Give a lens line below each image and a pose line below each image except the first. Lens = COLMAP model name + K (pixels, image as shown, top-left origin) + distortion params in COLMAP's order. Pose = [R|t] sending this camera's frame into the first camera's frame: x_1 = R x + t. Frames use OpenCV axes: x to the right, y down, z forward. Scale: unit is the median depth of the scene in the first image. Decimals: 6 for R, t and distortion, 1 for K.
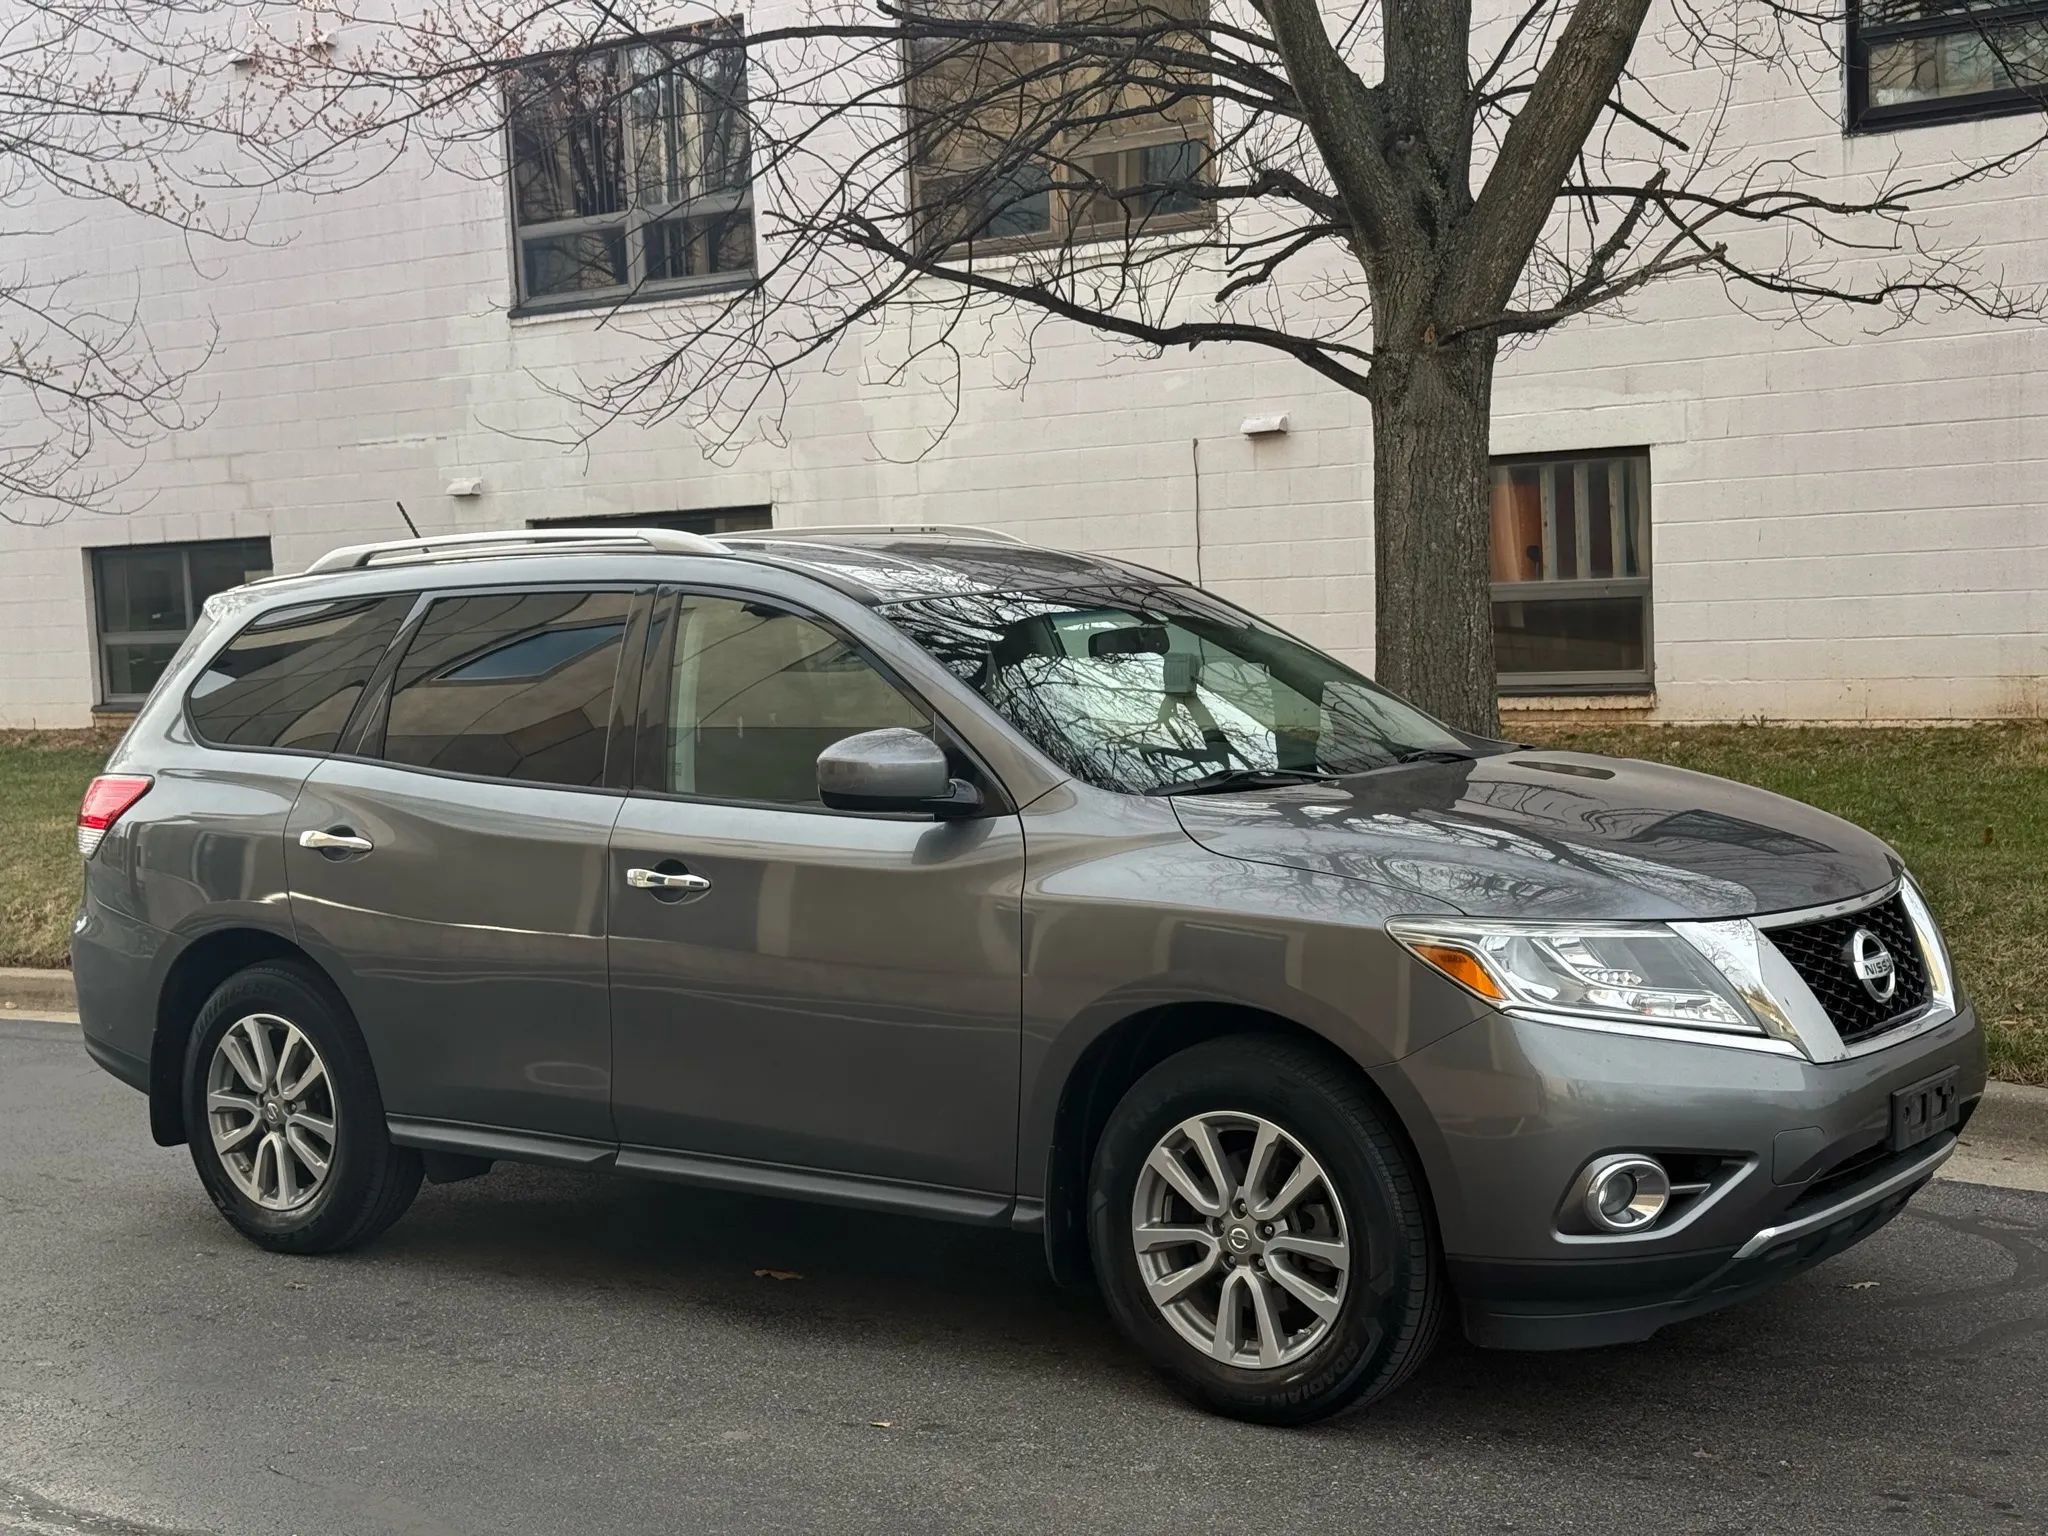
lens RADIAL K [[2887.8, 0, 1033.2], [0, 2887.8, 746.0], [0, 0, 1]] dist [0.084551, 0.000000]
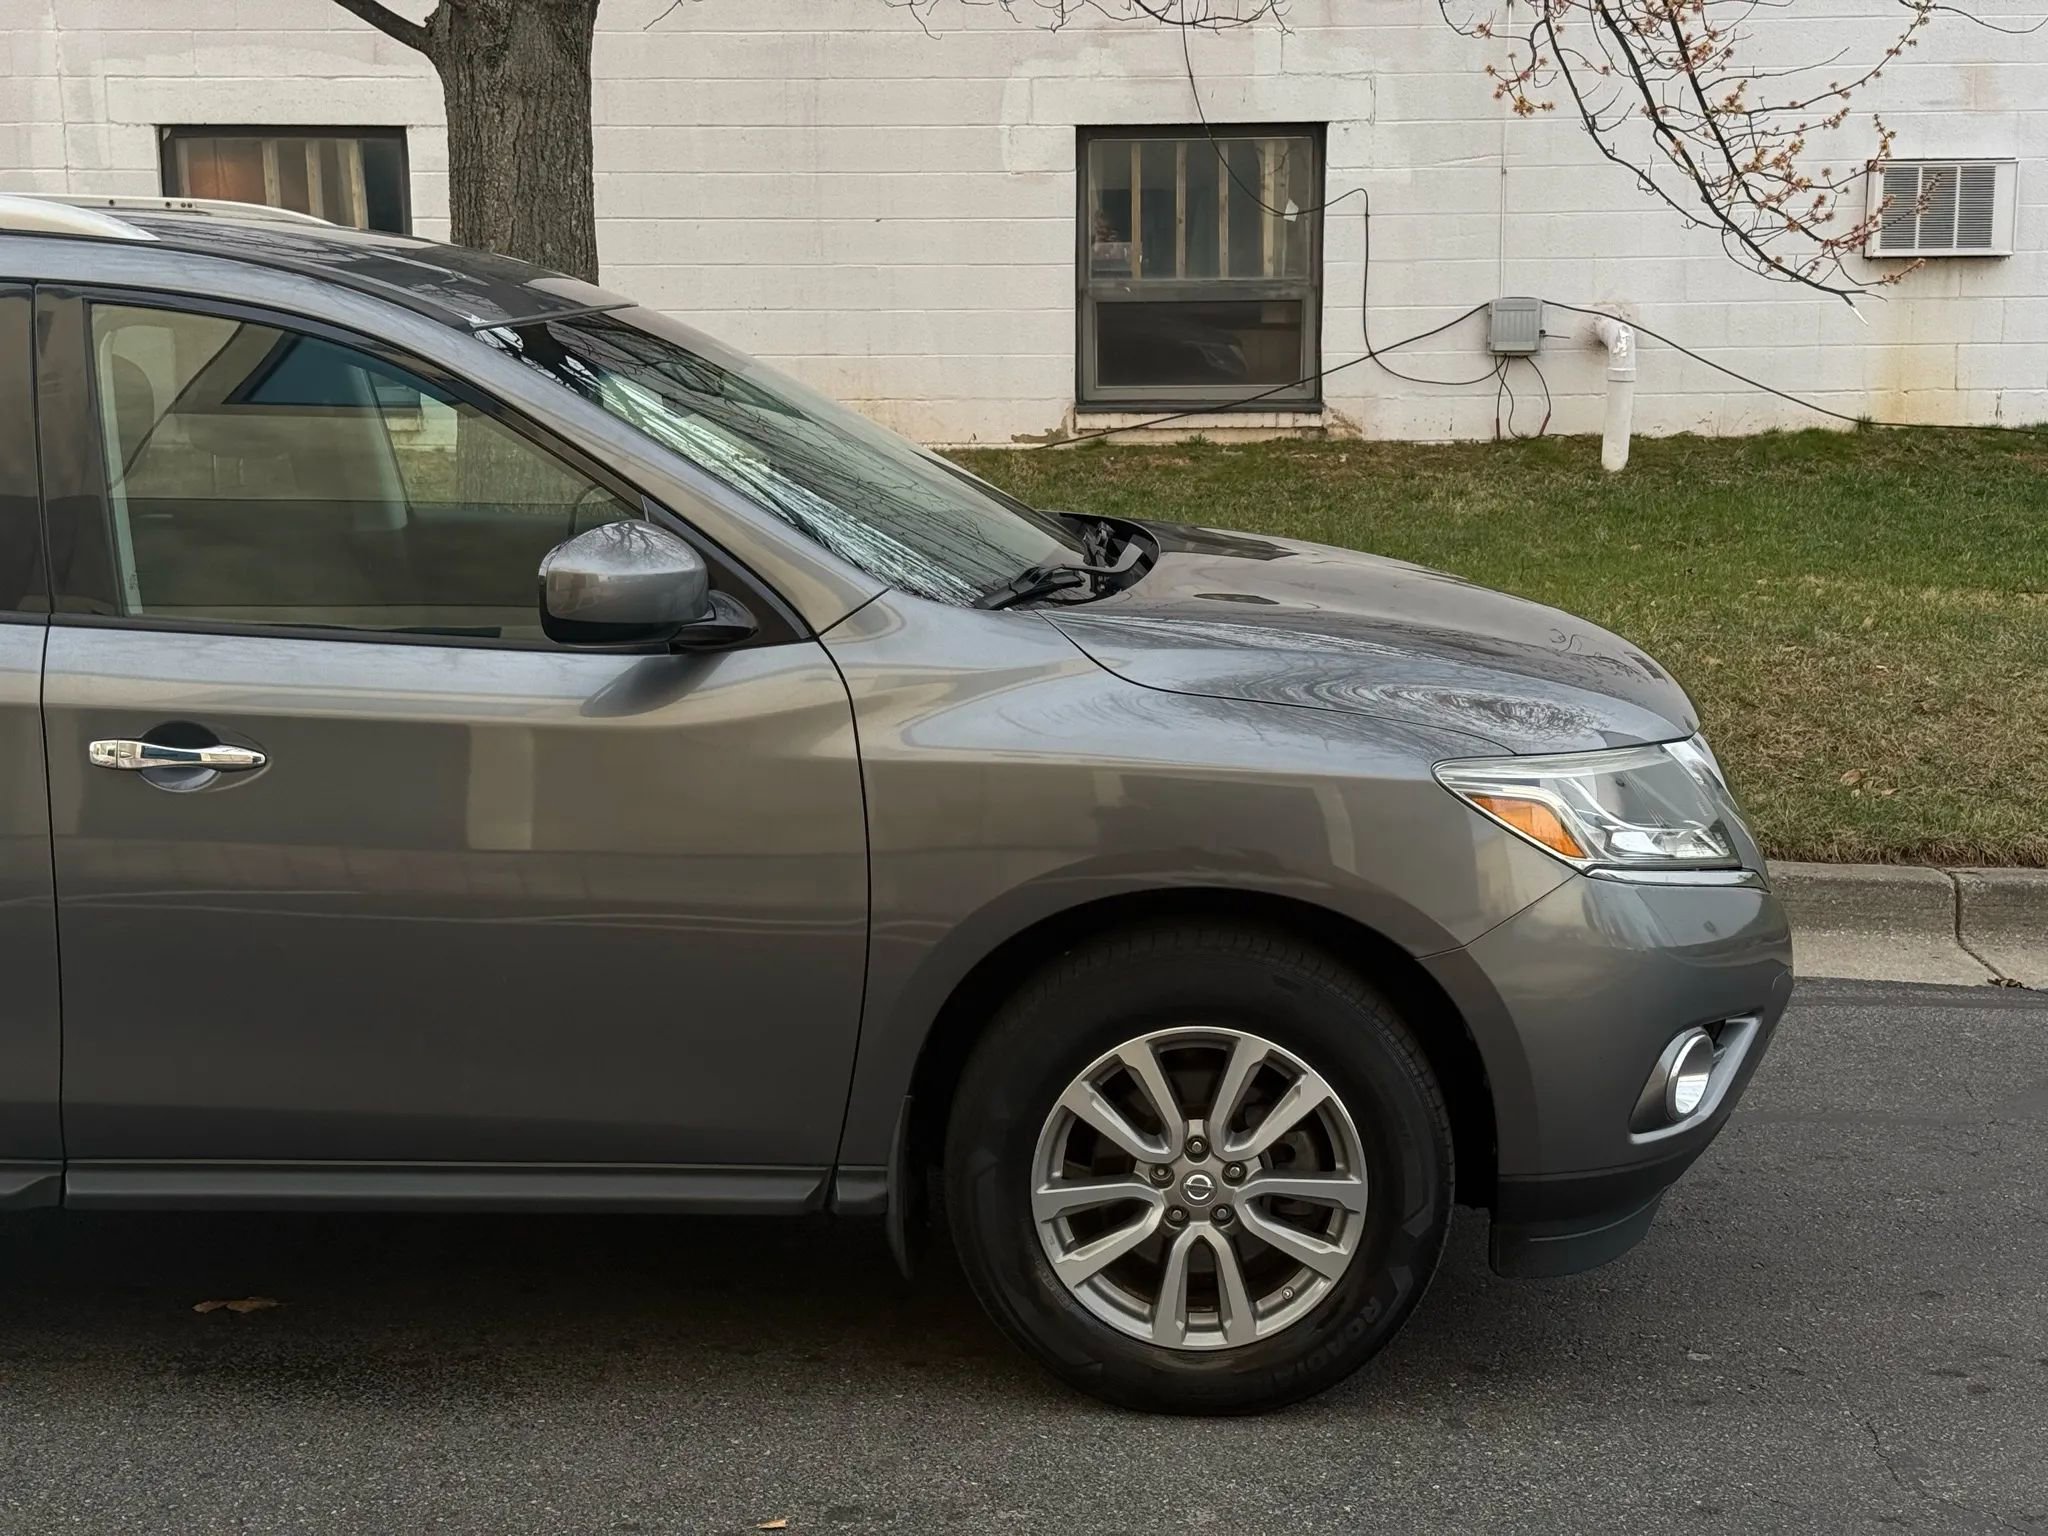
lens RADIAL K [[2887.8, 0, 1028.3], [0, 2887.8, 778.0], [0, 0, 1]] dist [0.084551, 0.000000]
pose [[0.810594, -0.072383, 0.581118, -0.392344], [0.004470, 0.993067, 0.117460, -0.026925], [-0.585592, -0.092615, 0.805298, 0.409845]]
